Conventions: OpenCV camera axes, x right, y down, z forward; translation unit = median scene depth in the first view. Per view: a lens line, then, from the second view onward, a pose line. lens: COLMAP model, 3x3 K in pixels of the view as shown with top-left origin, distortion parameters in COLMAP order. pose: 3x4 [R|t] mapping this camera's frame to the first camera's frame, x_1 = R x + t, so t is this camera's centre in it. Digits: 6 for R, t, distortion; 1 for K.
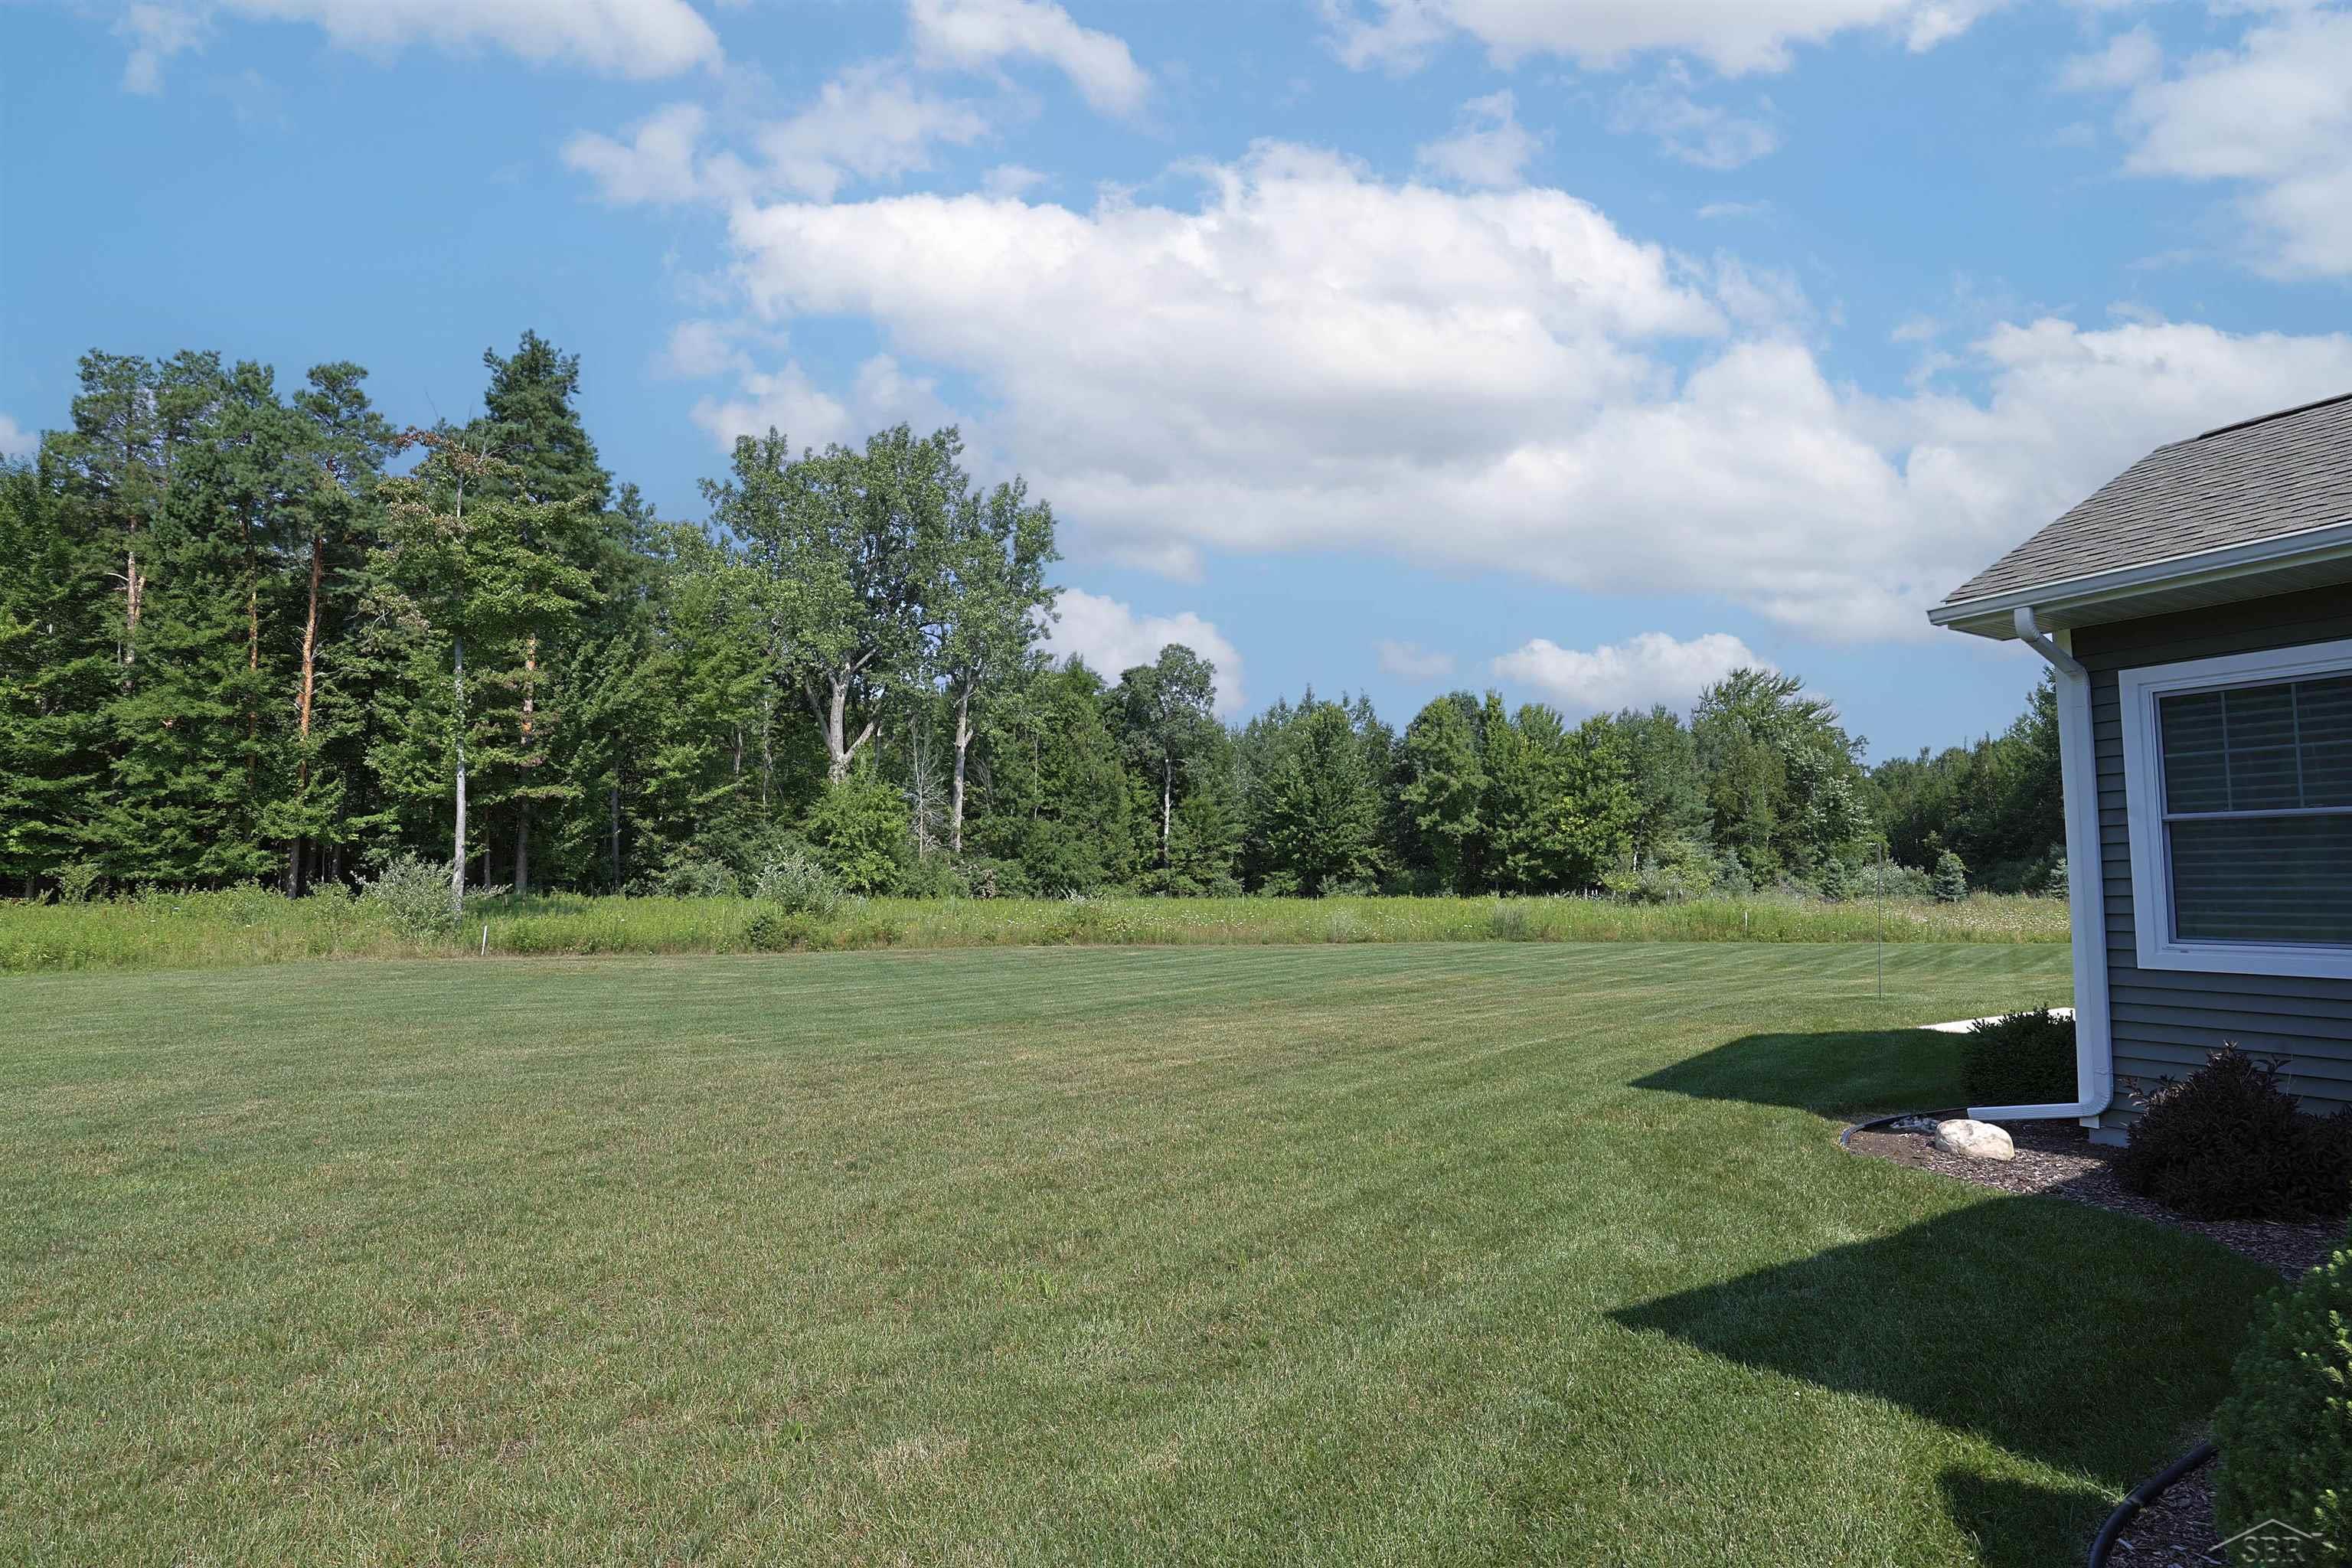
lens RADIAL K [[1144.3, 0, 1176.0], [0, 1144.3, 784.0], [0, 0, 1]] dist [-0.033021, 0.000196]
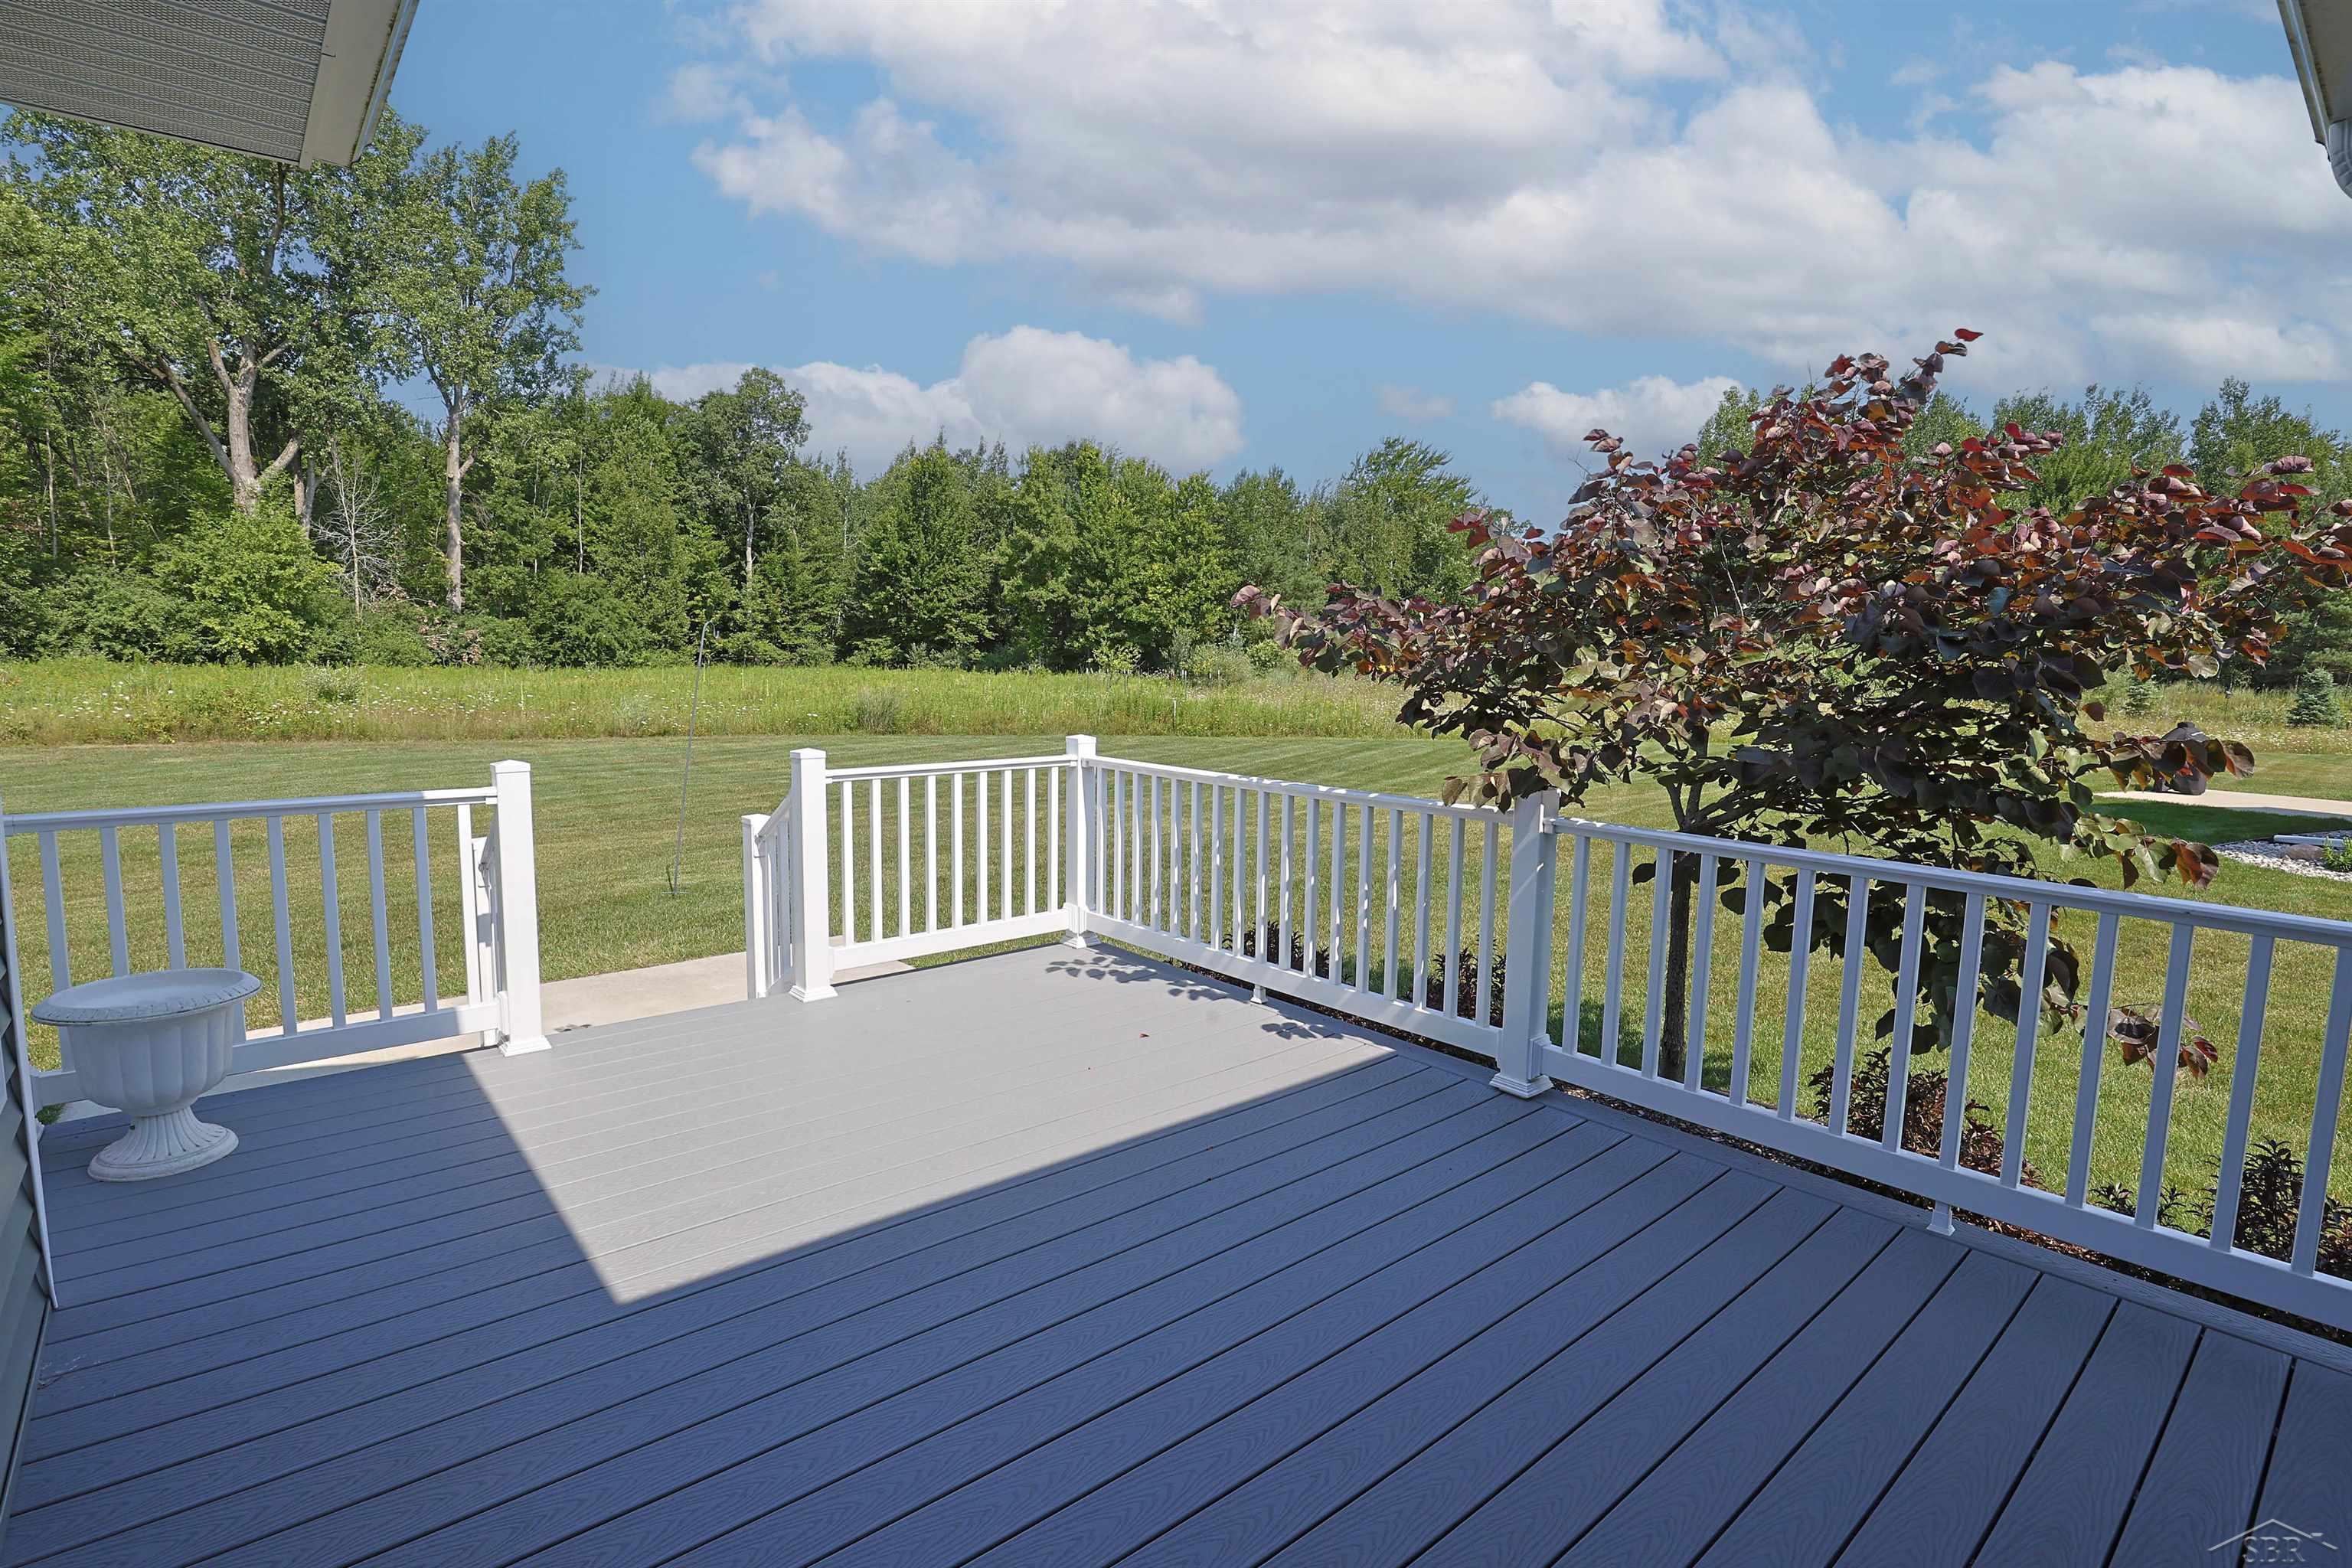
lens RADIAL K [[1144.3, 0, 1176.0], [0, 1144.3, 784.0], [0, 0, 1]] dist [-0.033021, 0.000196]
pose [[0.973121, -0.008702, 0.230130, 0.127271], [-0.038351, 0.979208, 0.199199, 0.001259], [-0.227078, -0.202670, 0.952555, 0.073531]]
